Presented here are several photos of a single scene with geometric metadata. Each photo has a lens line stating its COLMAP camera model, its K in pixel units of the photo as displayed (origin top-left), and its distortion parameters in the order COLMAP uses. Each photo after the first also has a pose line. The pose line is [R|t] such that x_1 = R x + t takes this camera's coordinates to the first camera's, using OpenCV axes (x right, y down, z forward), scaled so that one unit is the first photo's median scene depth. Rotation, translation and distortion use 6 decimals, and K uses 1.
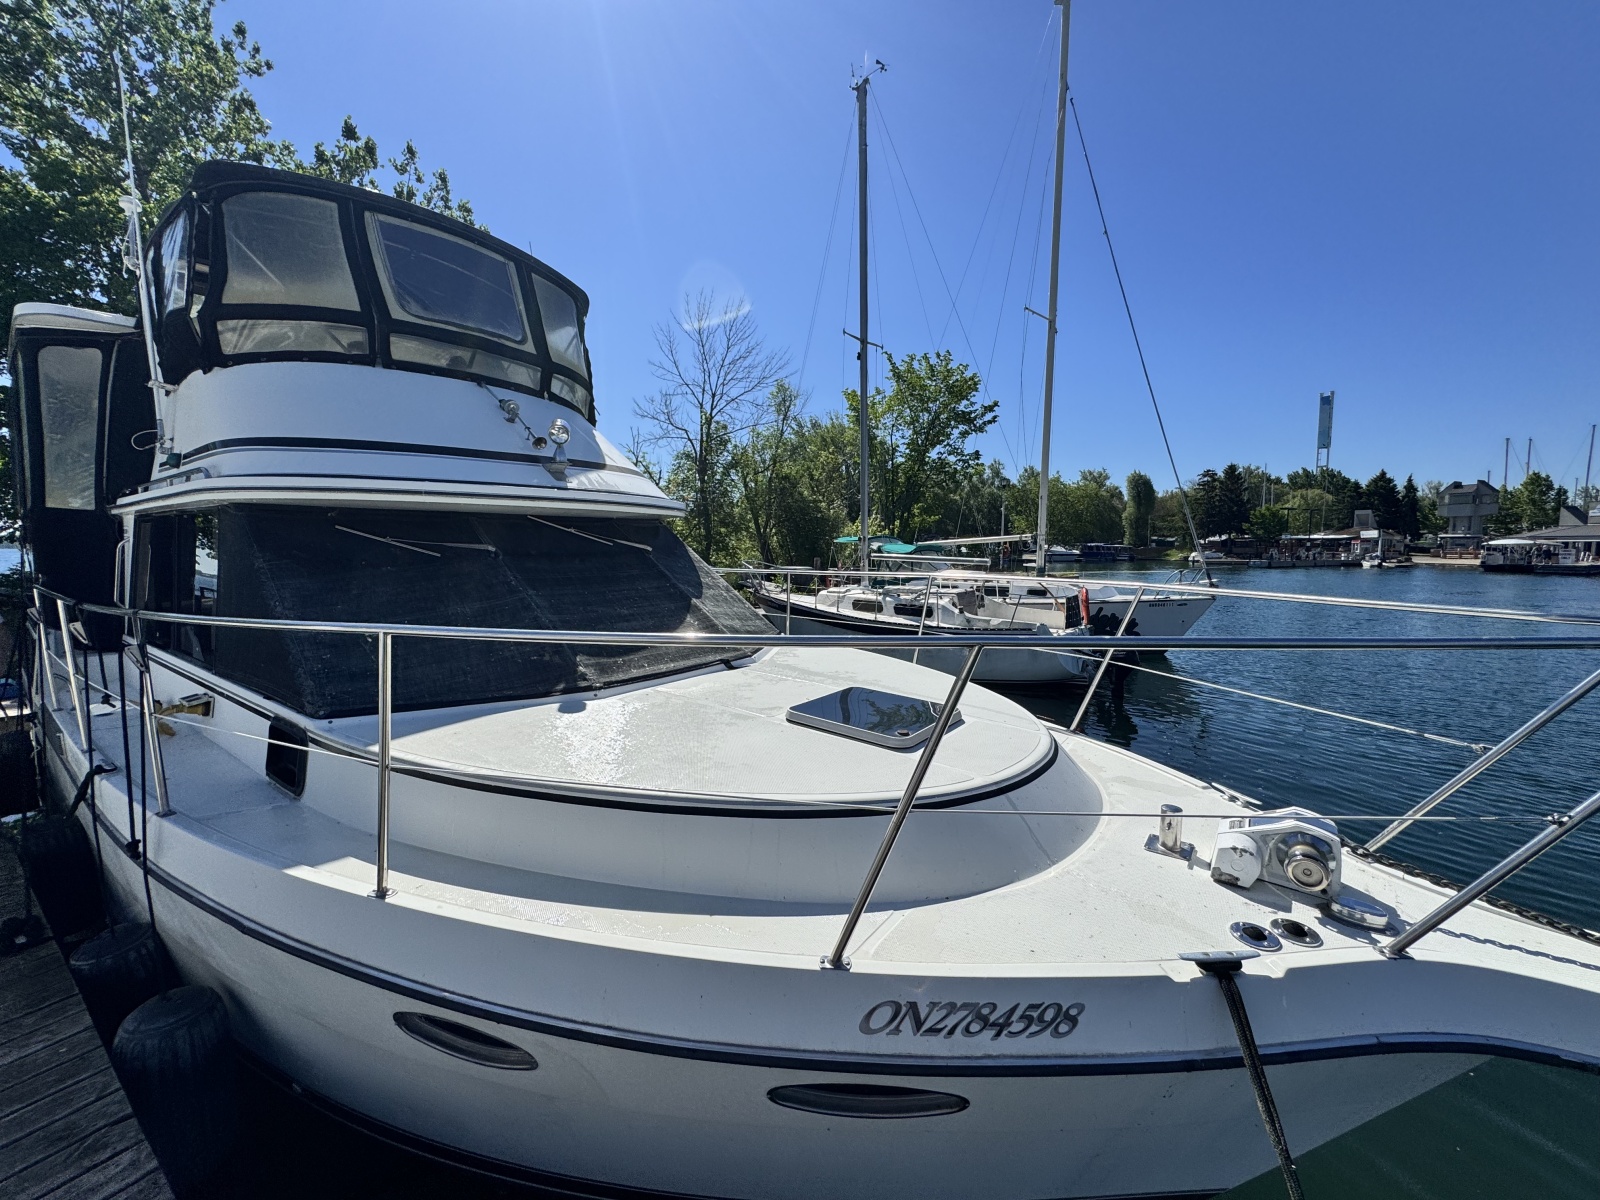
lens RADIAL K [[641.0, 0, 782.6], [0, 641.0, 608.7], [0, 0, 1]] dist [-0.002933, 0.000551]
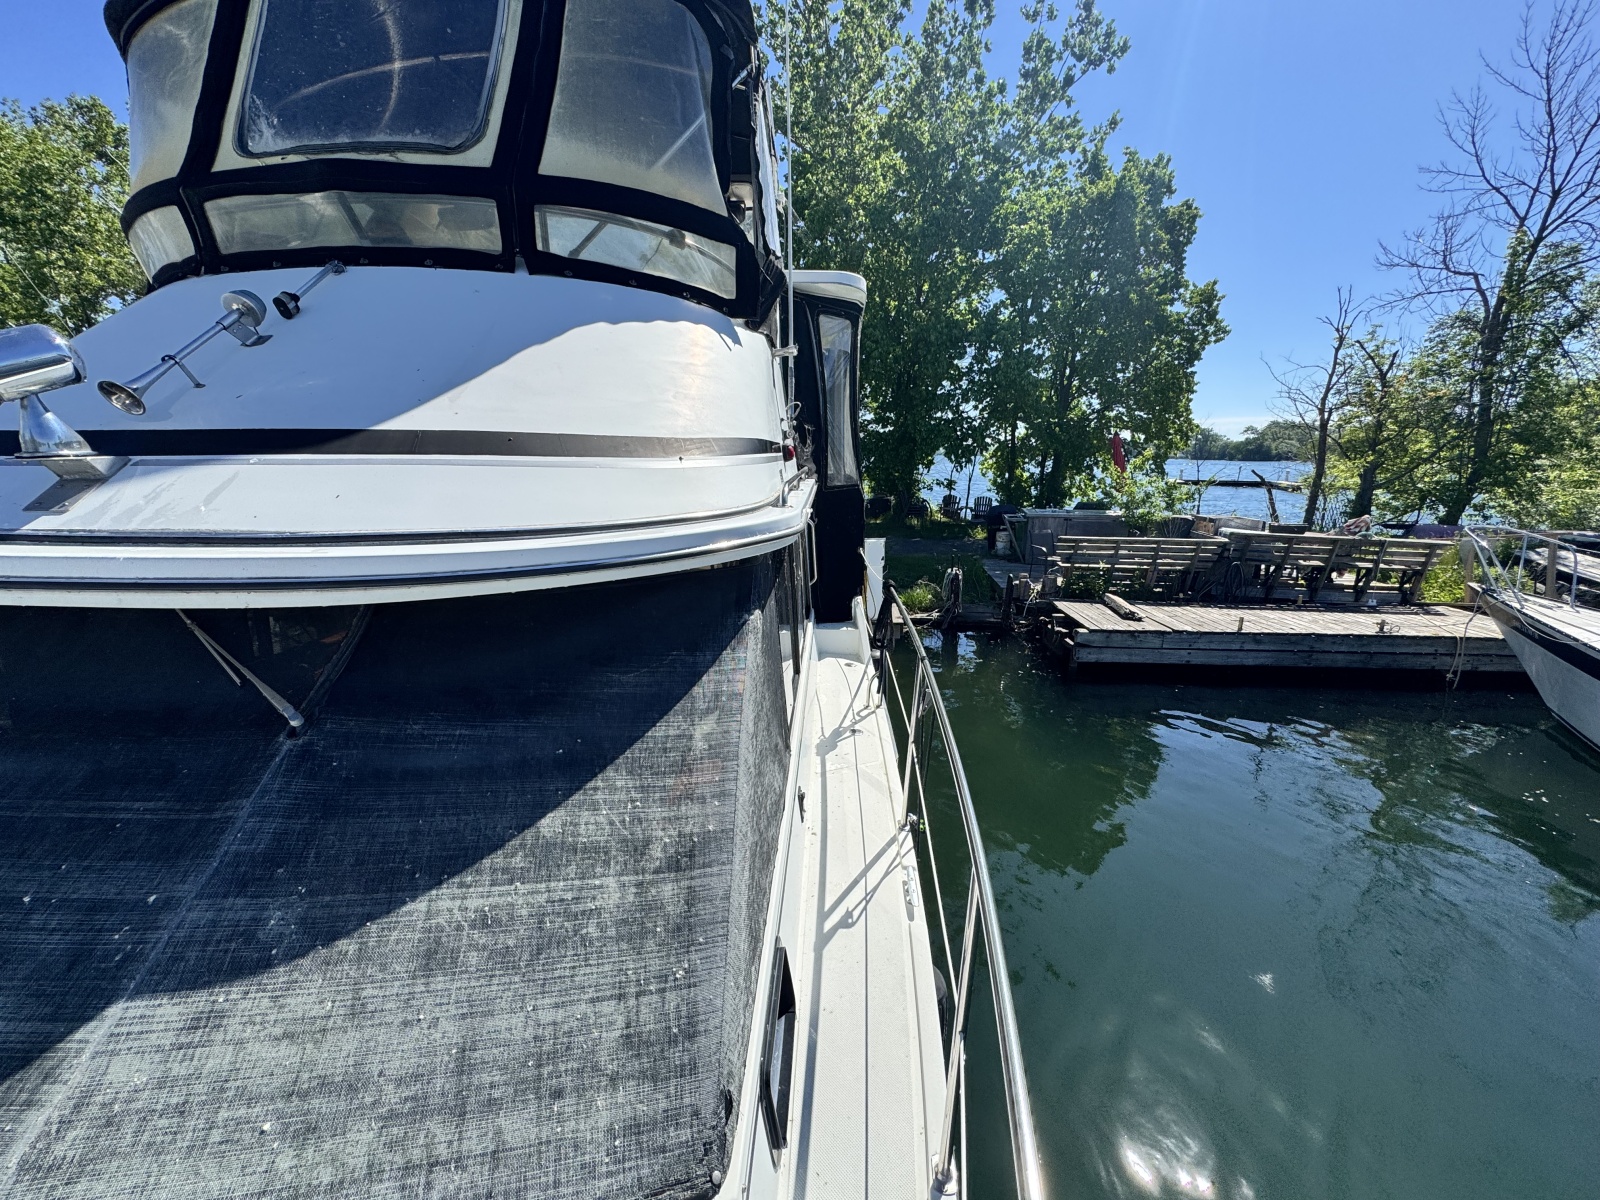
lens RADIAL K [[641.0, 0, 803.1], [0, 641.0, 600.9], [0, 0, 1]] dist [-0.002933, 0.000551]
pose [[0.568184, 0.184475, -0.801958, 0.025047], [-0.081775, 0.982382, 0.168041, -0.032722], [0.818828, -0.029898, 0.573259, 0.152783]]
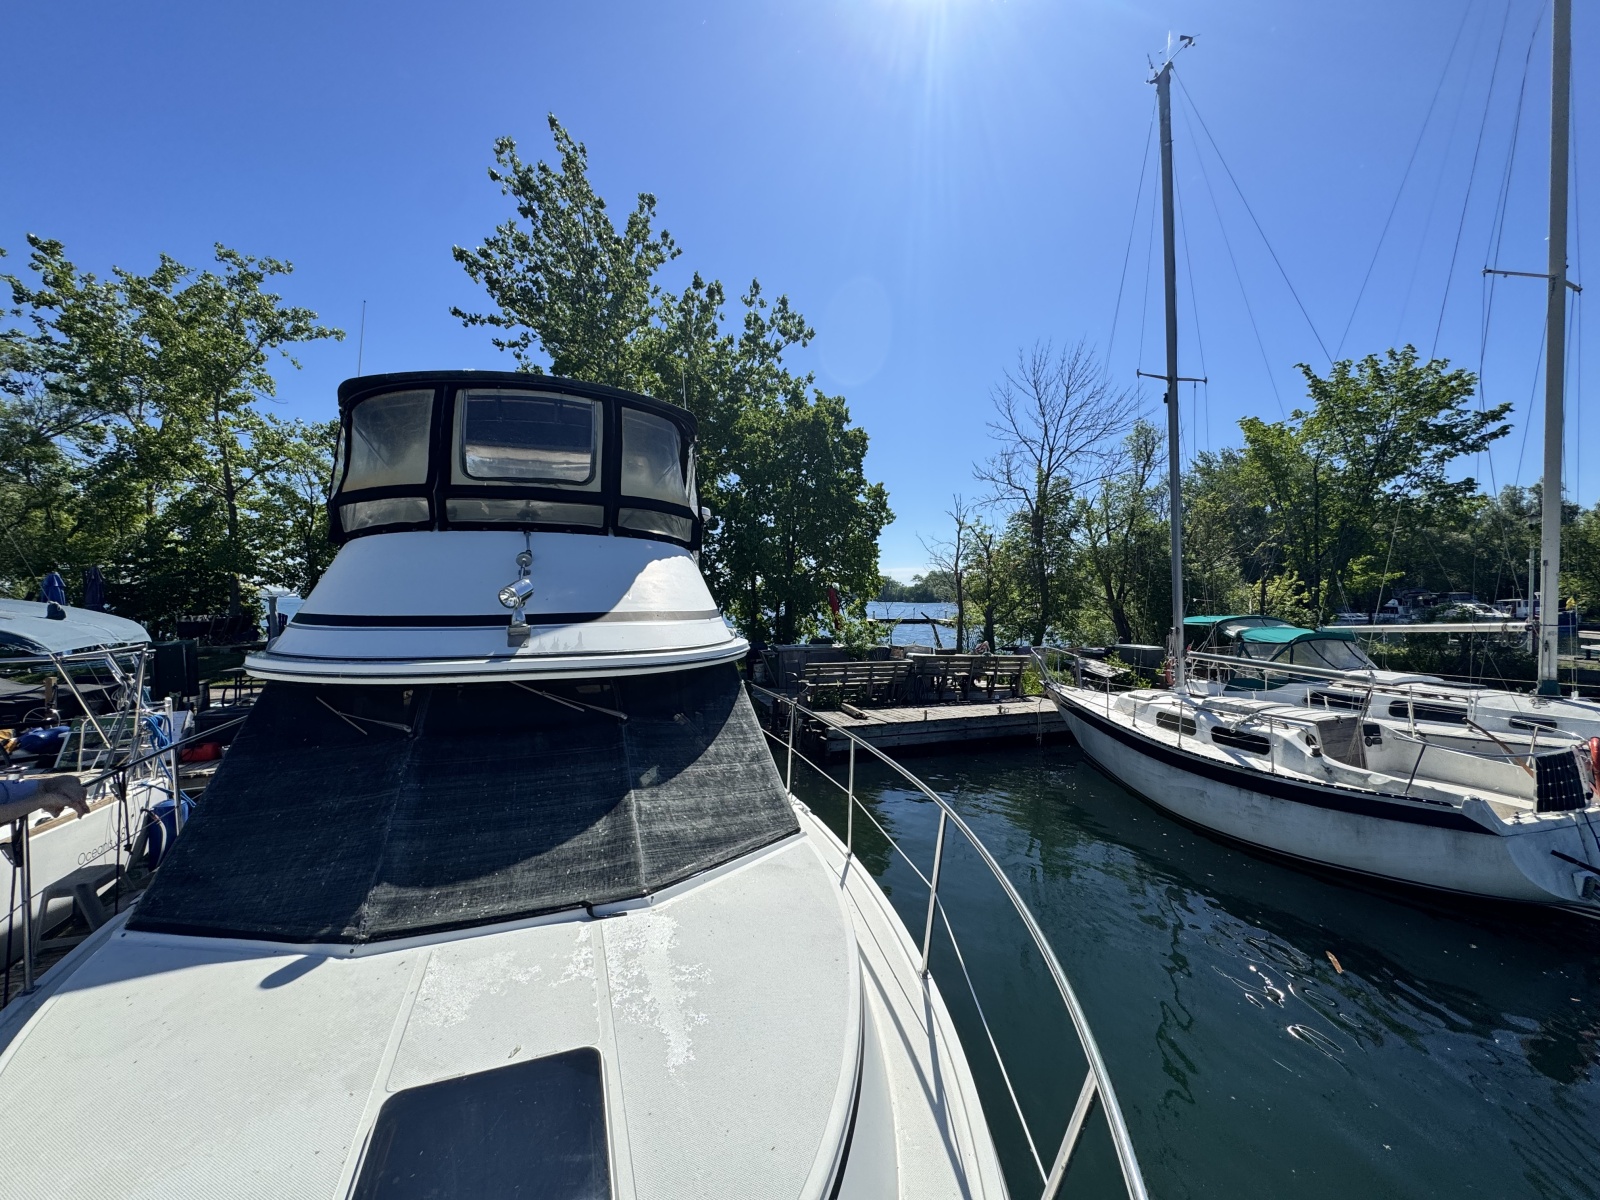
lens RADIAL K [[641.0, 0, 803.8], [0, 641.0, 601.4], [0, 0, 1]] dist [-0.002933, 0.000551]
pose [[0.852387, 0.001656, -0.522909, 0.065454], [-0.049695, 0.995725, -0.077854, -0.028567], [0.520545, 0.092348, 0.848826, 0.057535]]
